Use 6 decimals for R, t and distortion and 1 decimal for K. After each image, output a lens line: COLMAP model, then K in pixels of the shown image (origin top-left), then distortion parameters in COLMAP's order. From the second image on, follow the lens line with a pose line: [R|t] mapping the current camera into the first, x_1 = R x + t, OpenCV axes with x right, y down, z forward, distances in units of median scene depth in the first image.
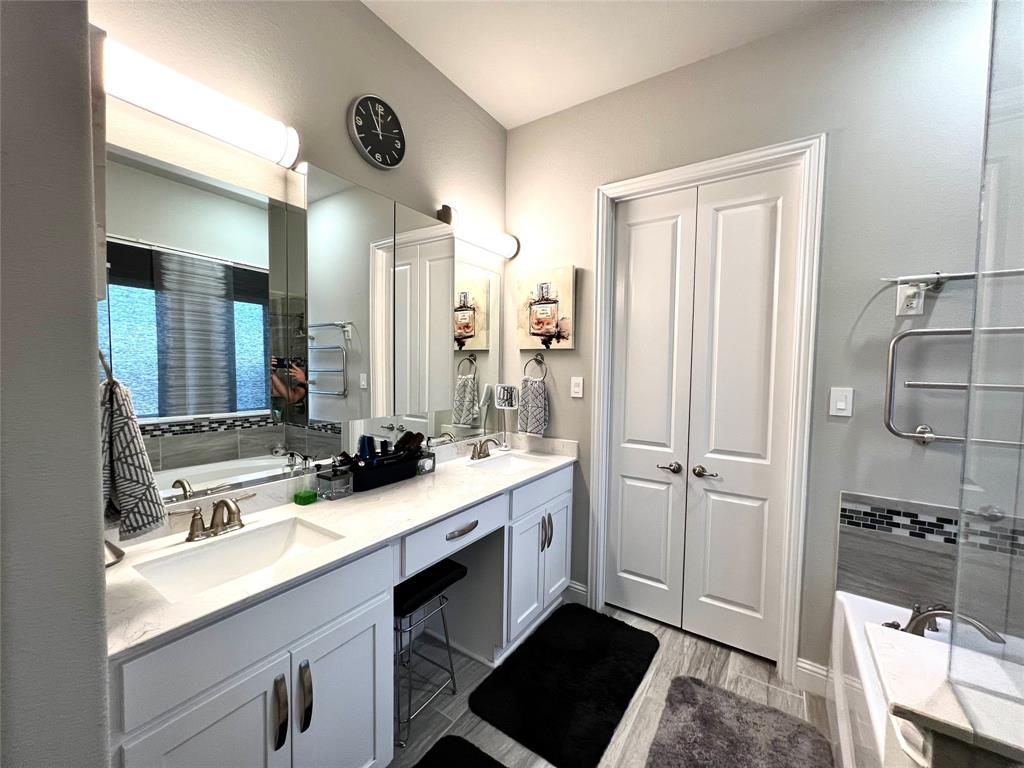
lens RADIAL K [[406.8, 0, 513.3], [0, 406.8, 385.3], [0, 0, 1]] dist [0.000282, -0.000043]
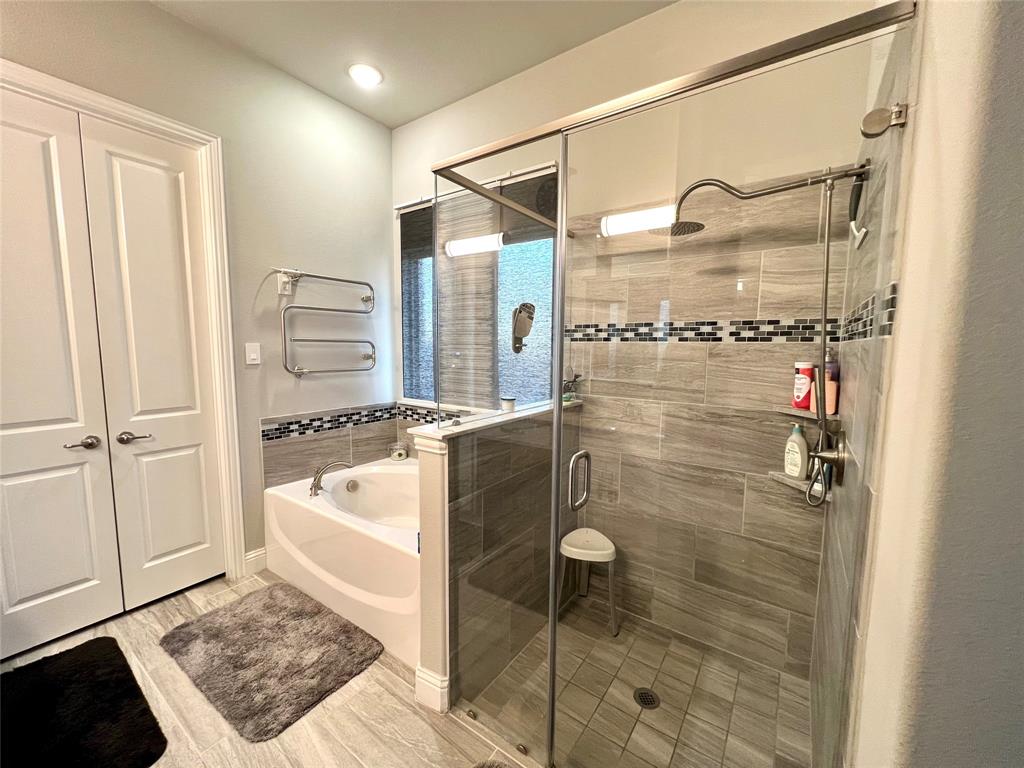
lens RADIAL K [[406.8, 0, 514.1], [0, 406.8, 383.5], [0, 0, 1]] dist [0.000282, -0.000043]
pose [[0.028868, -0.114573, 0.992995, -0.512346], [0.038158, 0.992812, 0.113443, 0.017865], [-0.998855, 0.034616, 0.033033, 0.088183]]
